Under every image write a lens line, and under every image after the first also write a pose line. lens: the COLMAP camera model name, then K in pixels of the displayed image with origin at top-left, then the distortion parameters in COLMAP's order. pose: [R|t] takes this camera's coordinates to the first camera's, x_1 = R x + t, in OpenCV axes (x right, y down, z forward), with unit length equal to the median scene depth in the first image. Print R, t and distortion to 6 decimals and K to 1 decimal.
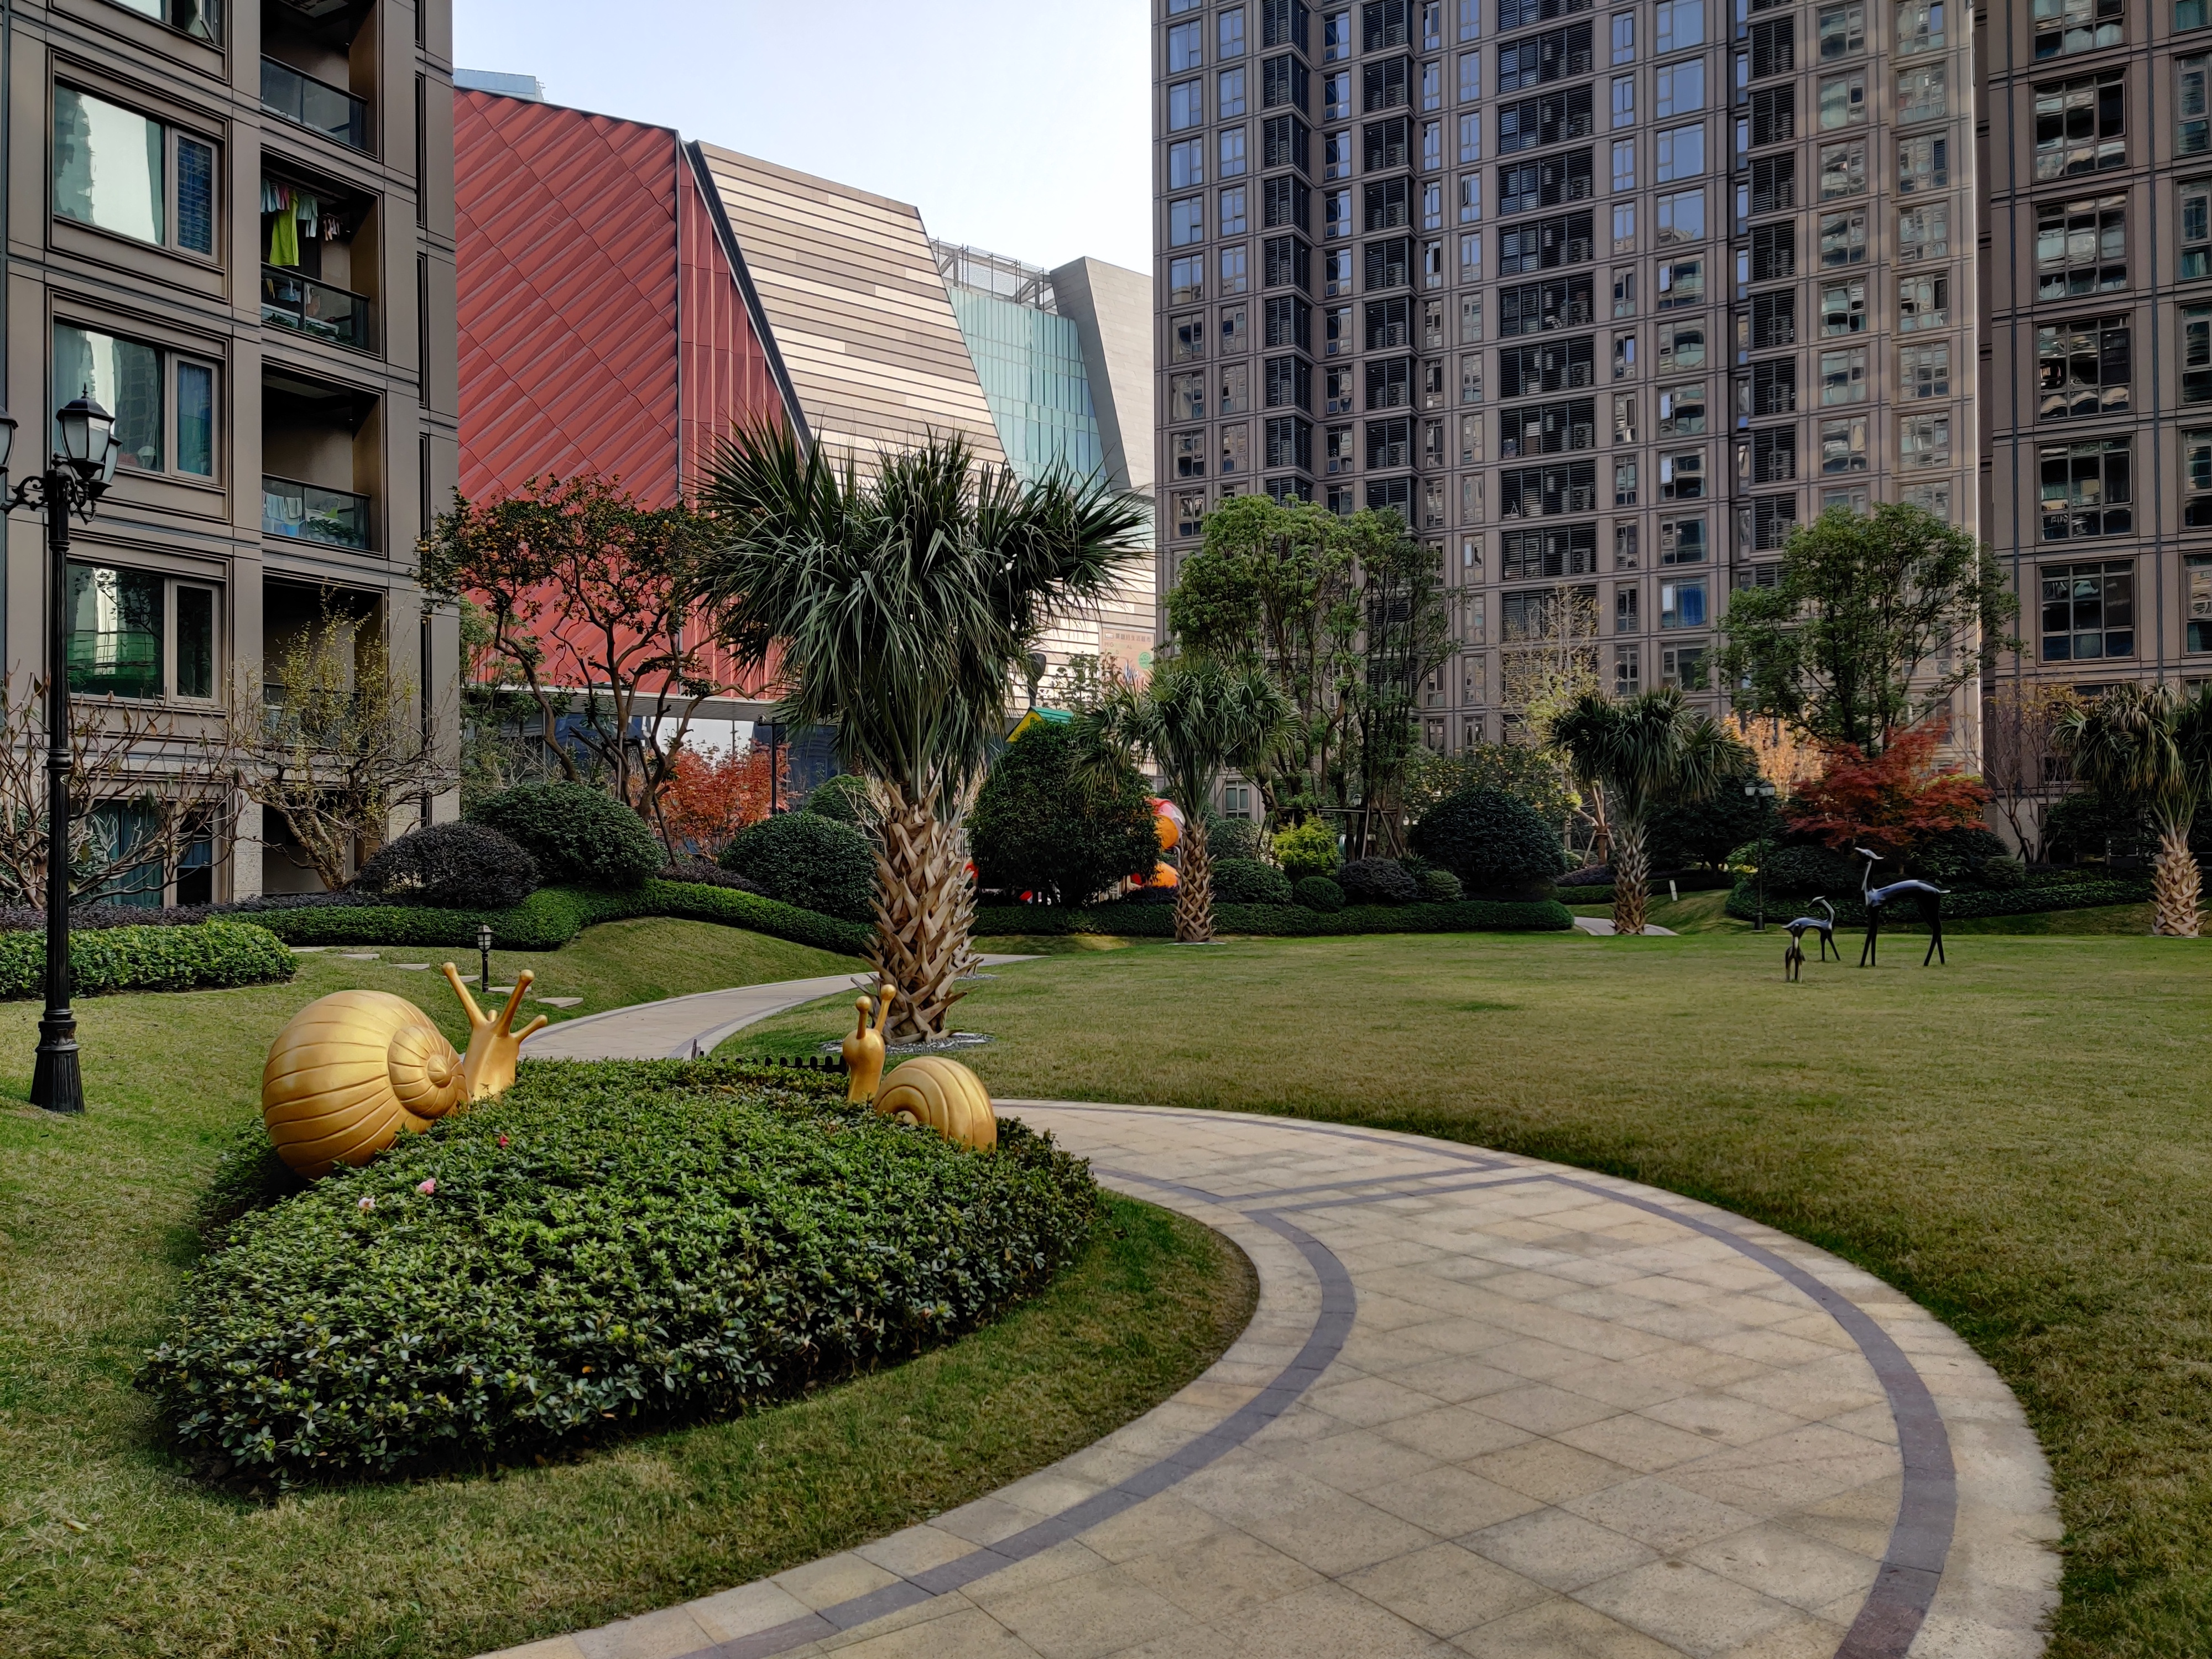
lens RADIAL K [[1647.2, 0, 1119.3], [0, 1647.2, 820.0], [0, 0, 1]] dist [0.032688, -0.003226]
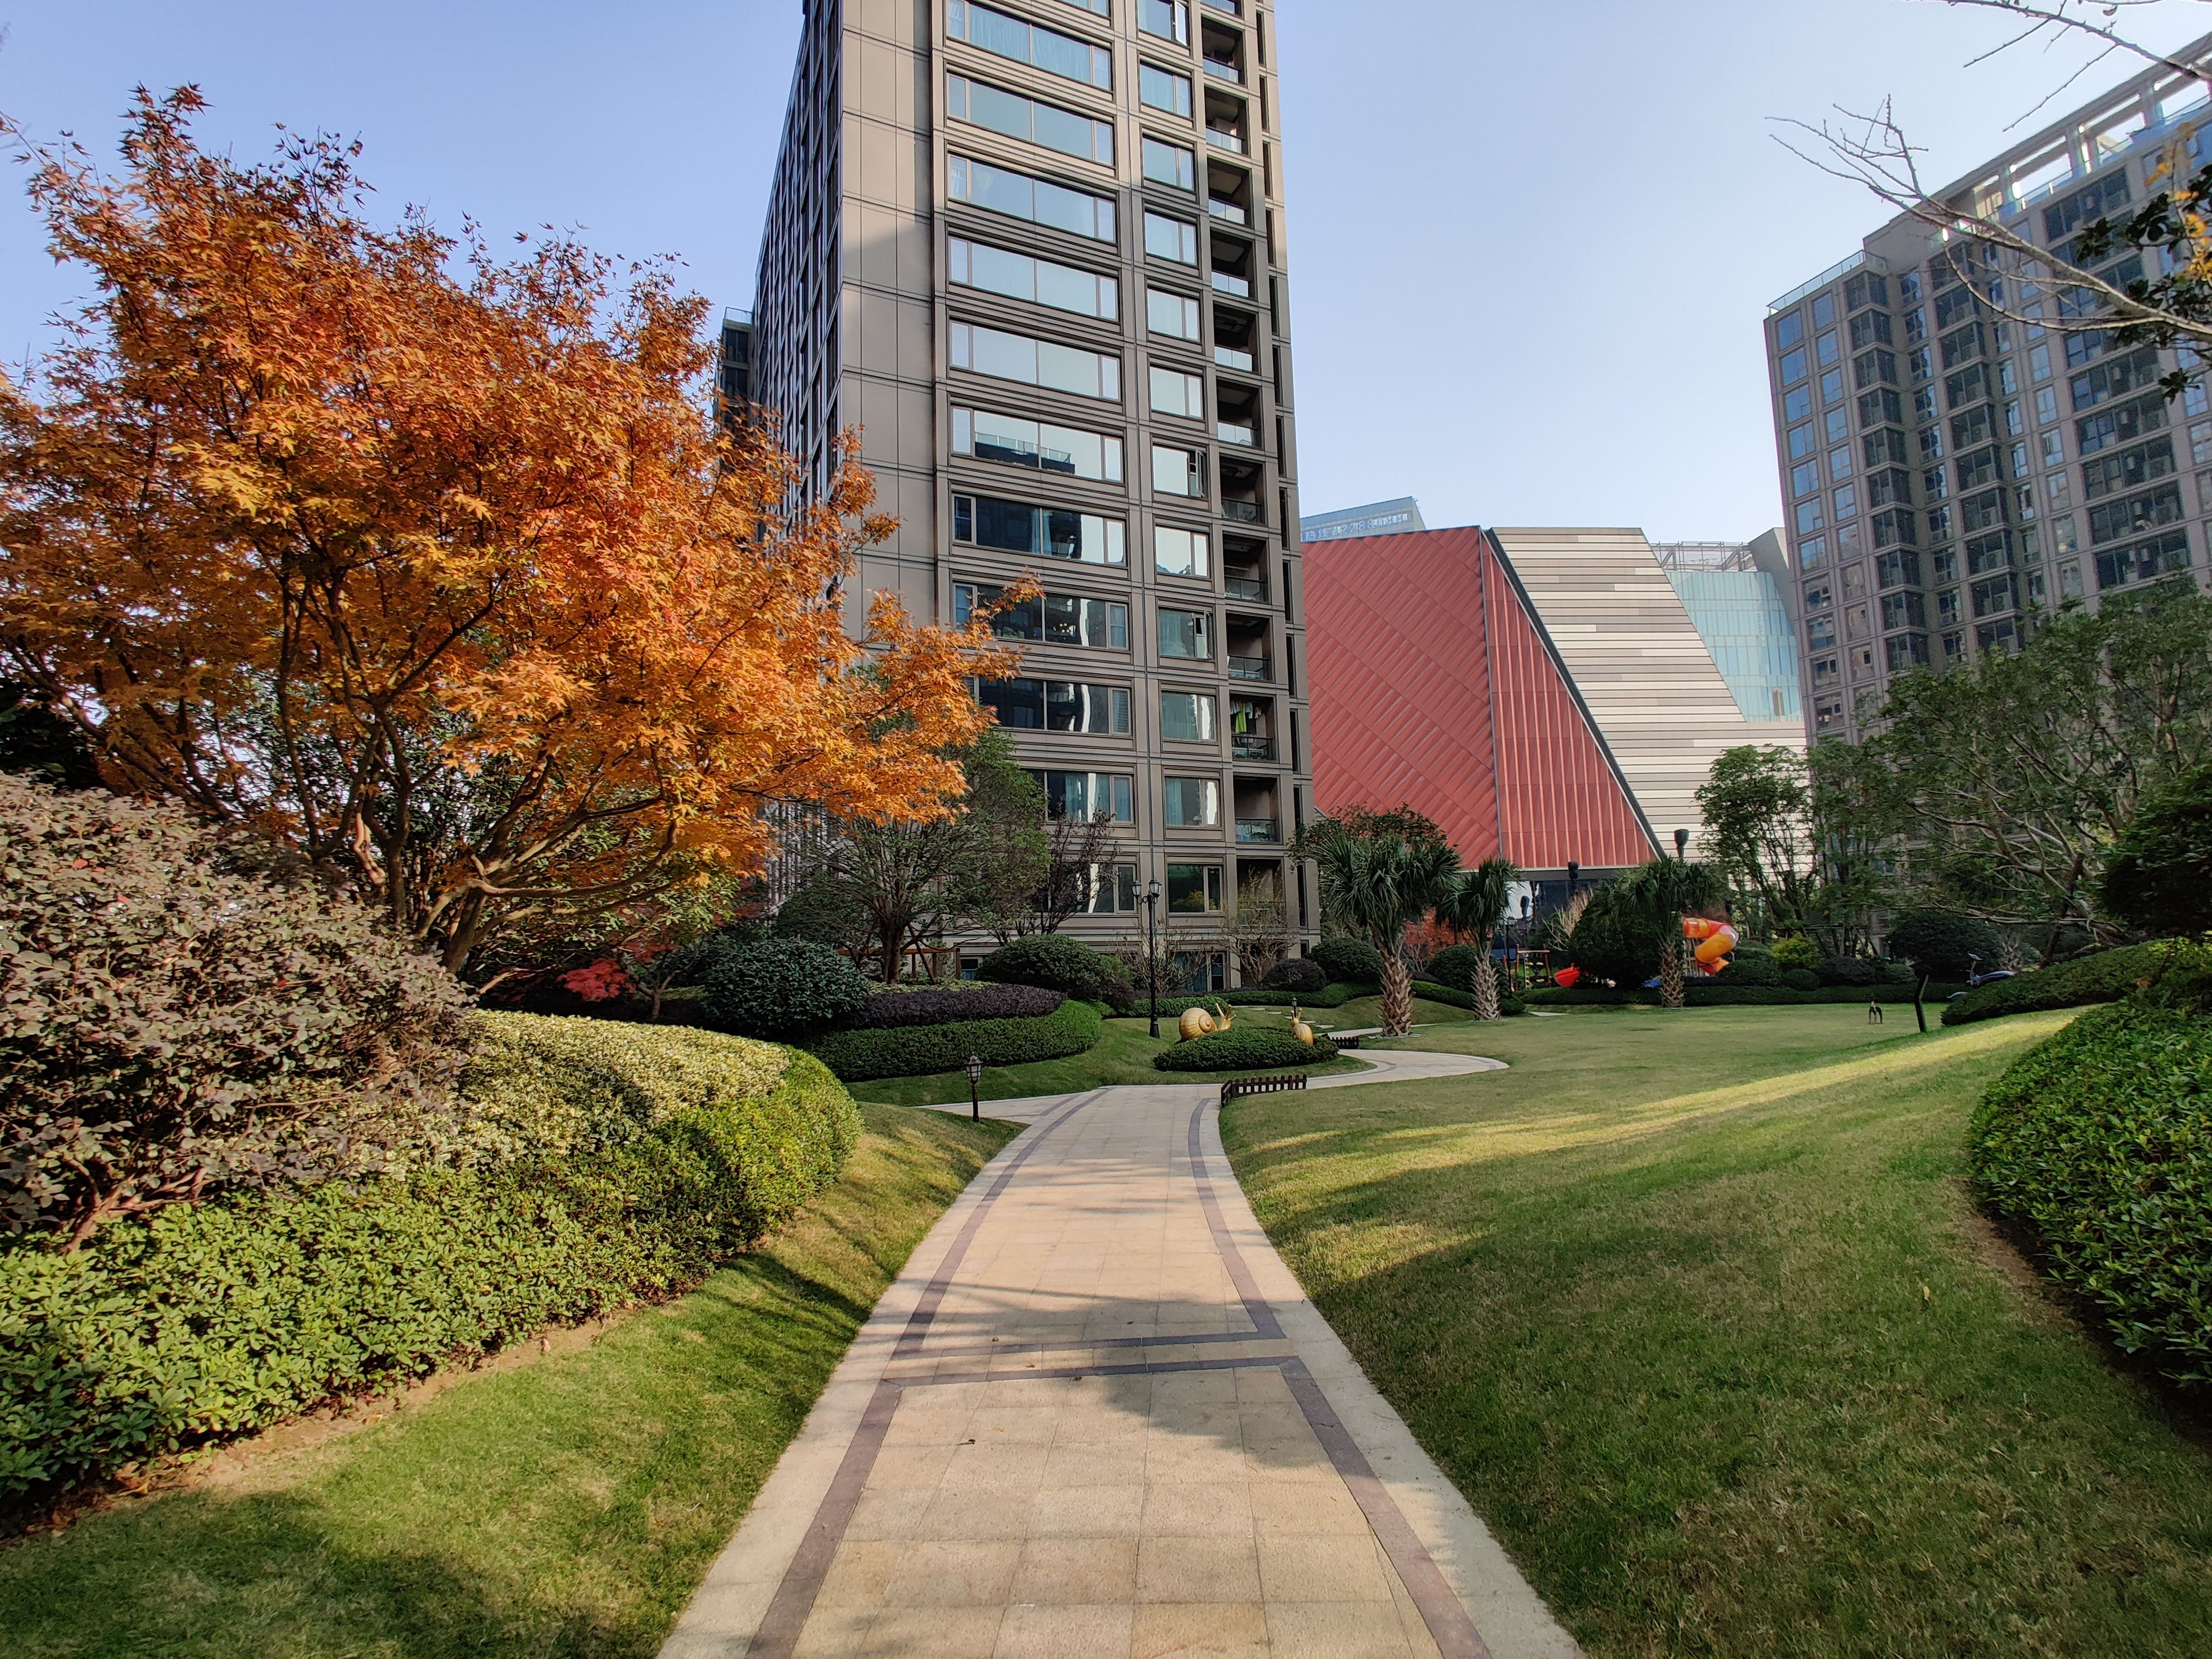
lens RADIAL K [[1124.7, 0, 1107.2], [0, 1124.7, 824.4], [0, 0, 1]] dist [0.005143, 0.001300]
pose [[0.795221, -0.095648, -0.598728, 0.121260], [0.040067, 0.993610, -0.105514, -0.008940], [0.604995, 0.059918, 0.793972, -0.163219]]
